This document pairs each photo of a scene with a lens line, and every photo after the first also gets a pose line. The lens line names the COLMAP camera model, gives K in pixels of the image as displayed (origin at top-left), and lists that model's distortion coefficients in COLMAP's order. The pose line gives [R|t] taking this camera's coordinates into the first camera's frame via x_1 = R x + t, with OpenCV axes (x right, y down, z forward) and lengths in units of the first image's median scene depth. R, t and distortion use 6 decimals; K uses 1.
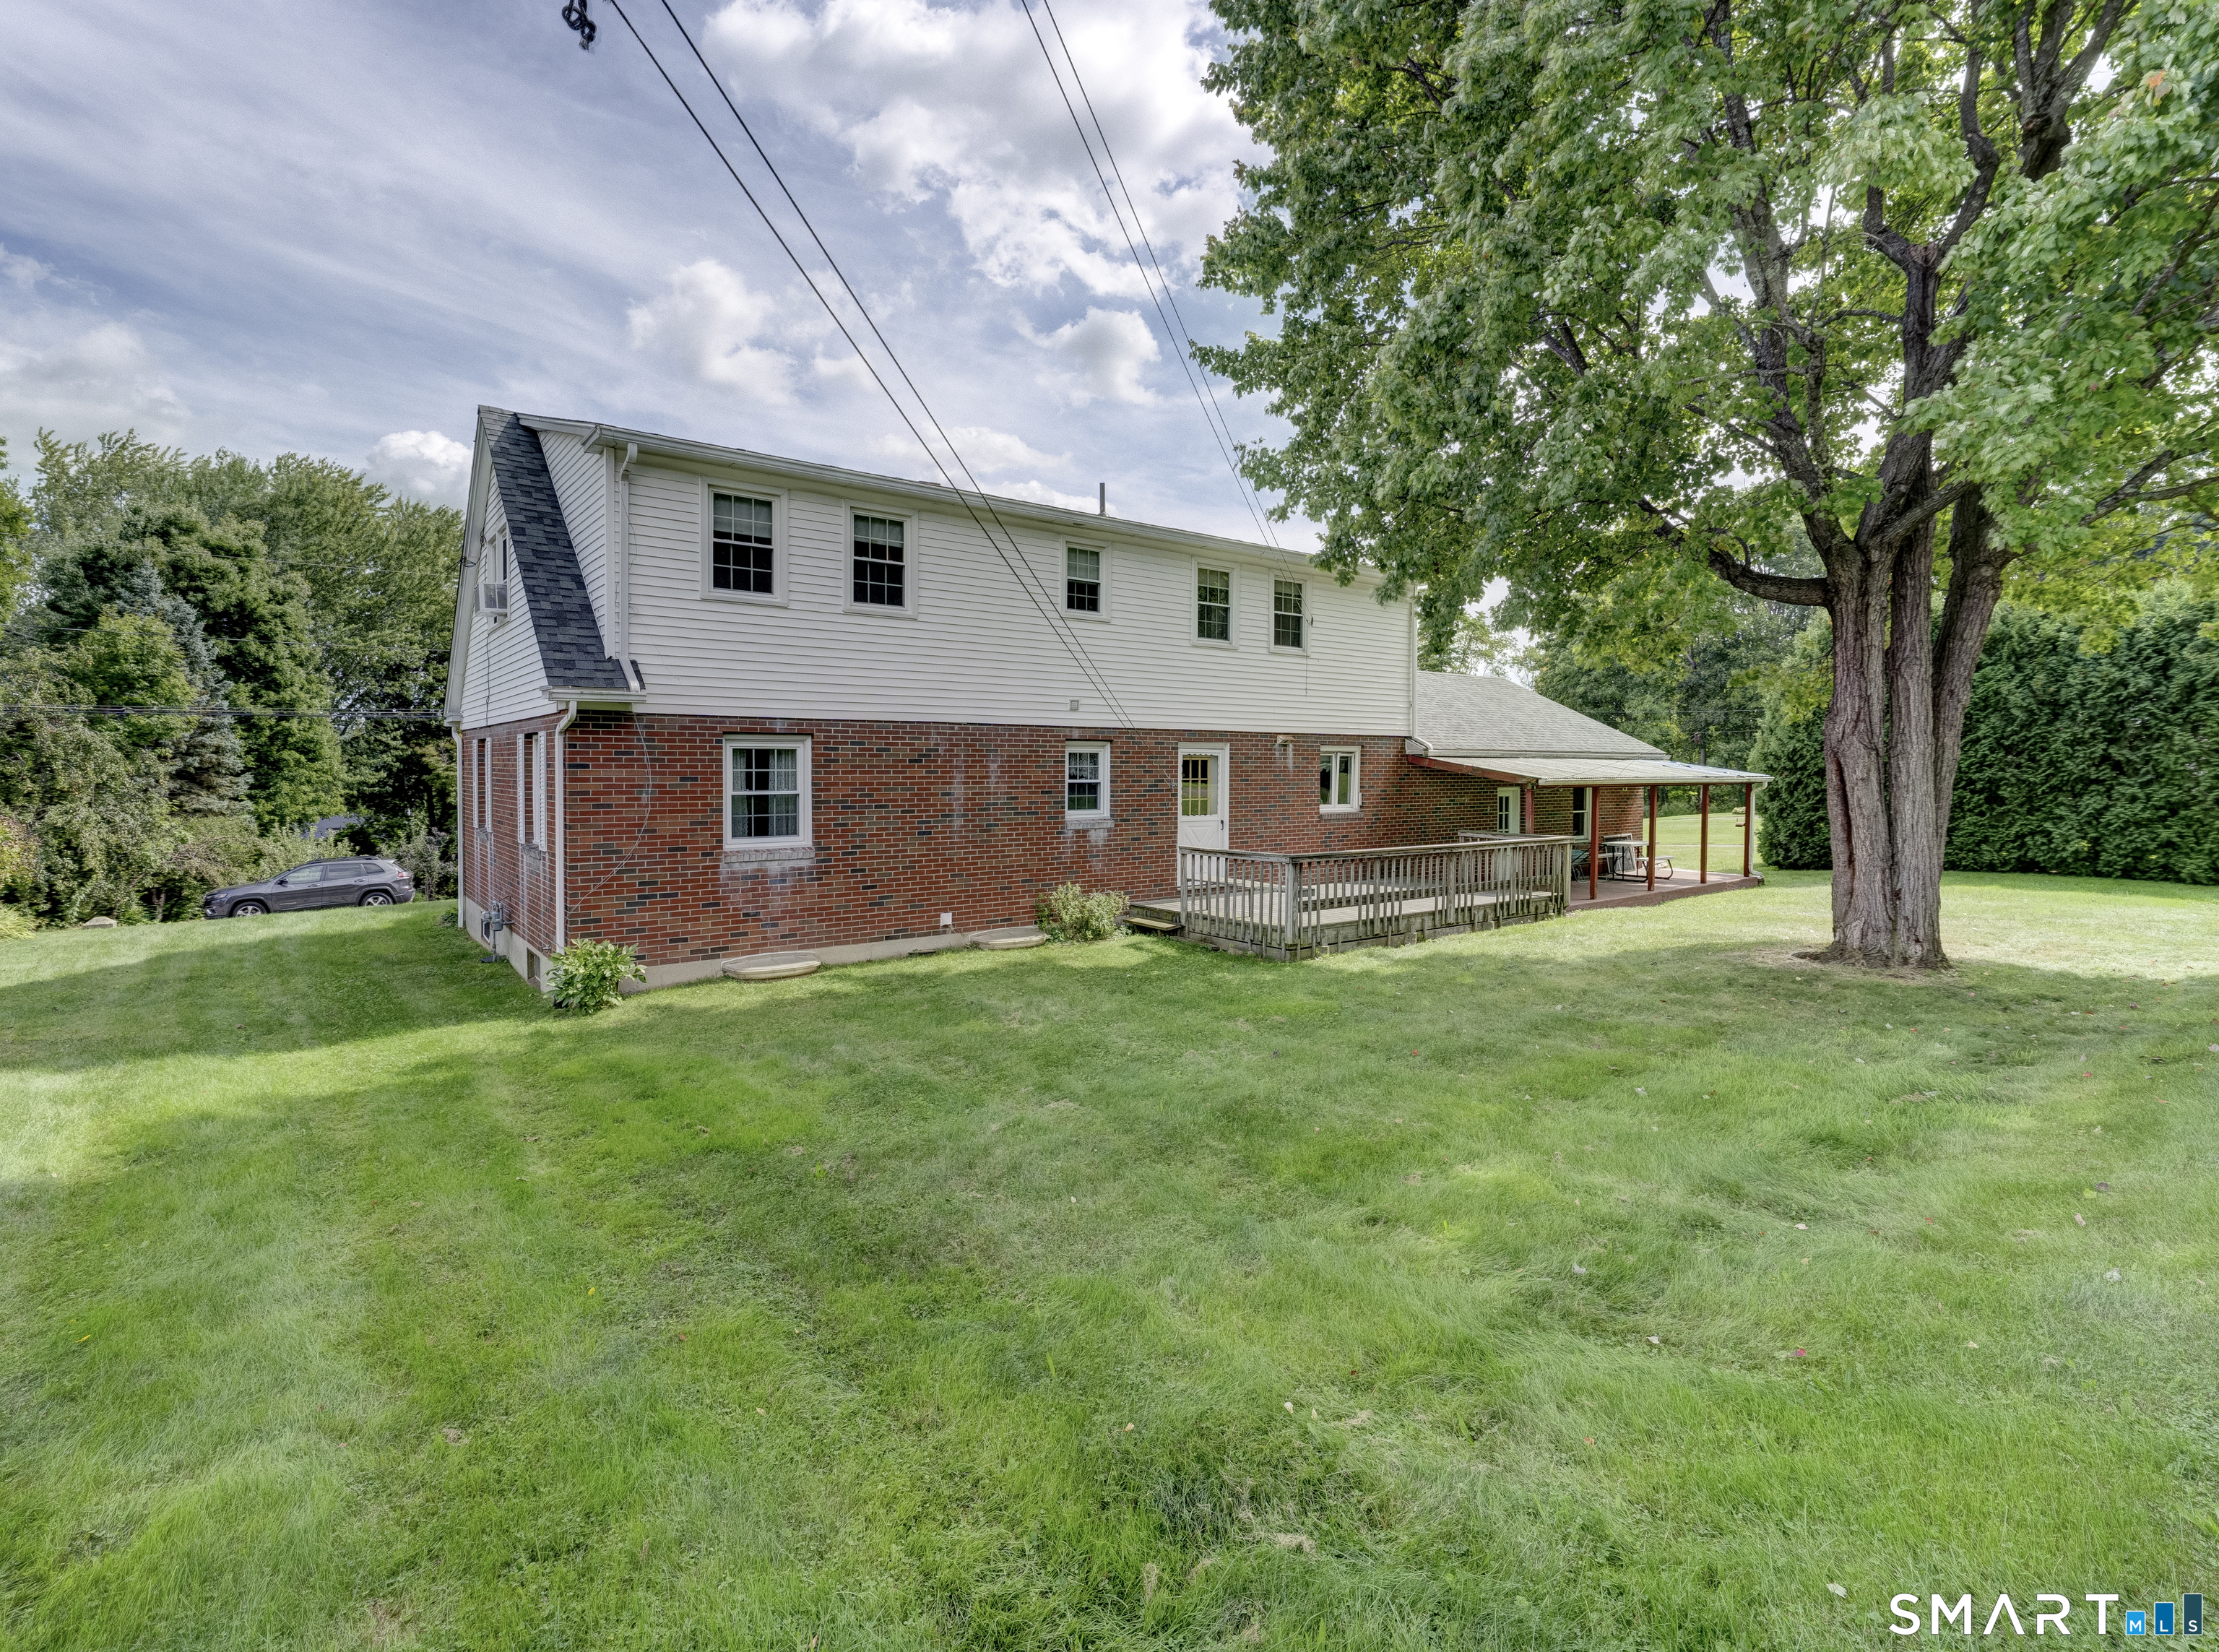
lens RADIAL K [[955.0, 0, 1109.5], [0, 955.0, 826.0], [0, 0, 1]] dist [-0.002211, -0.000205]
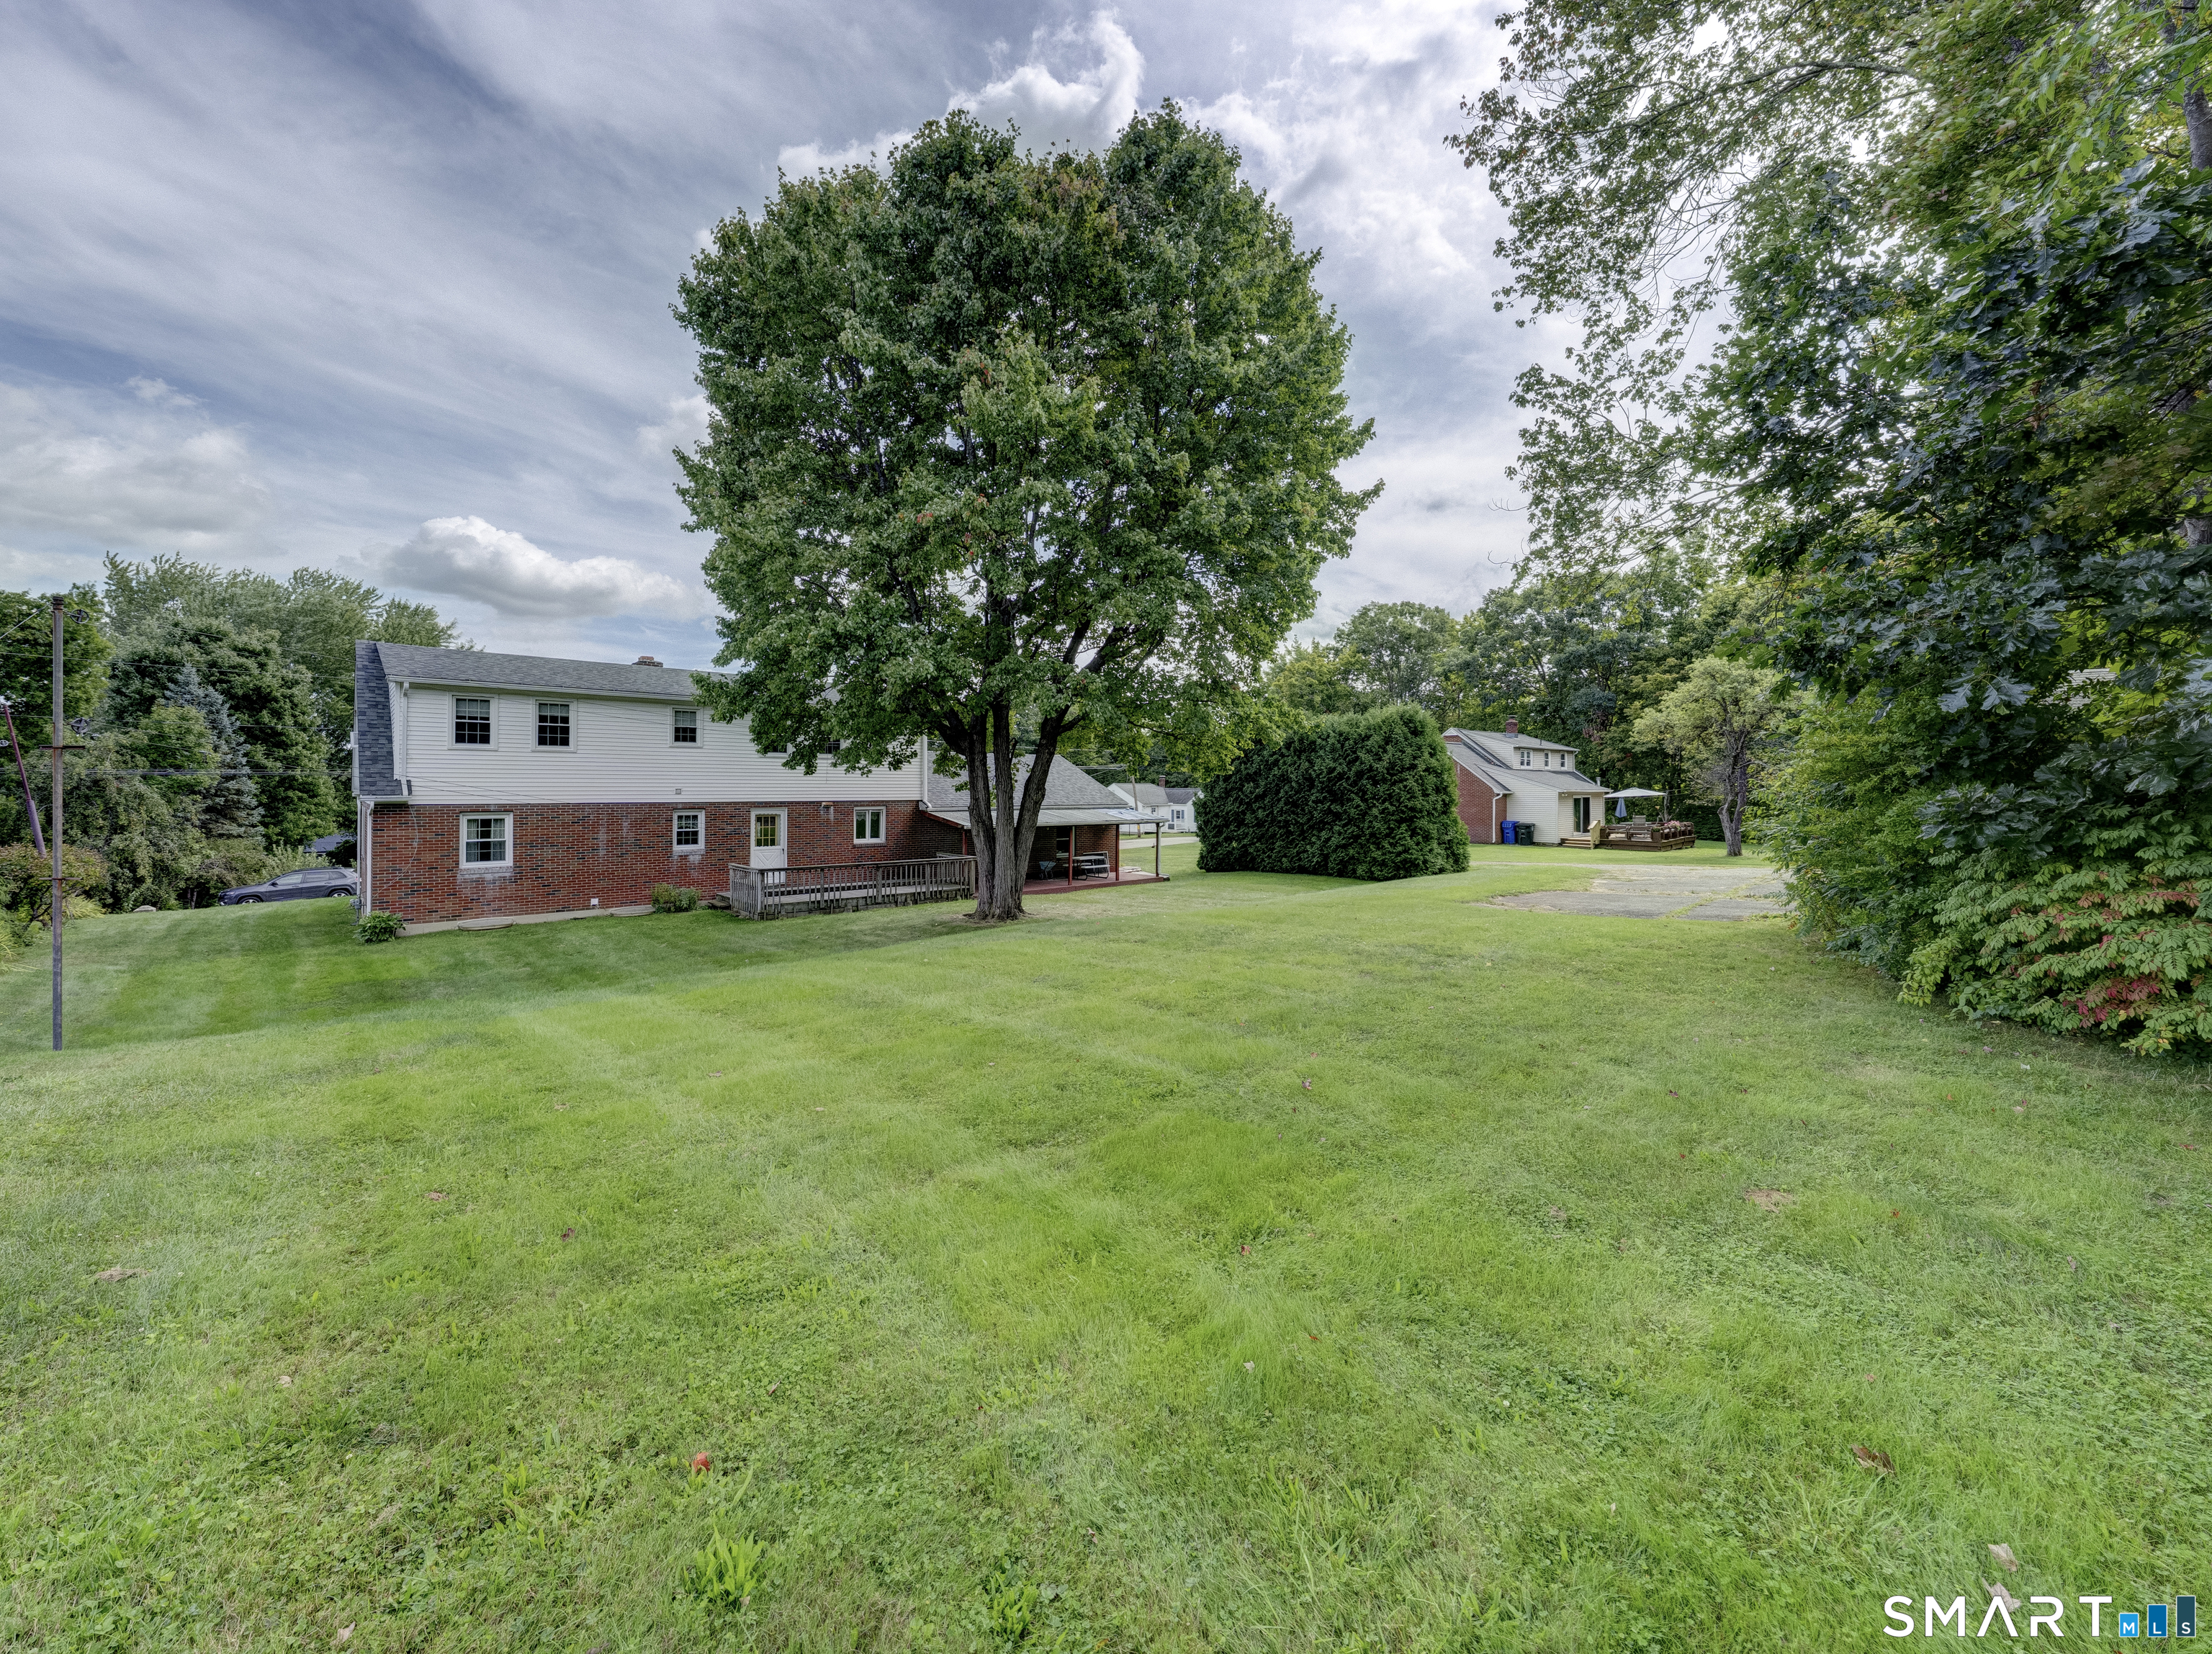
lens RADIAL K [[784.3, 0, 1103.6], [0, 784.3, 814.1], [0, 0, 1]] dist [-0.011954, 0.000086]
pose [[0.997357, 0.000107, 0.072653, 0.389646], [0.001650, 0.999708, -0.024122, -0.022245], [-0.072634, 0.024178, 0.997066, -0.354881]]
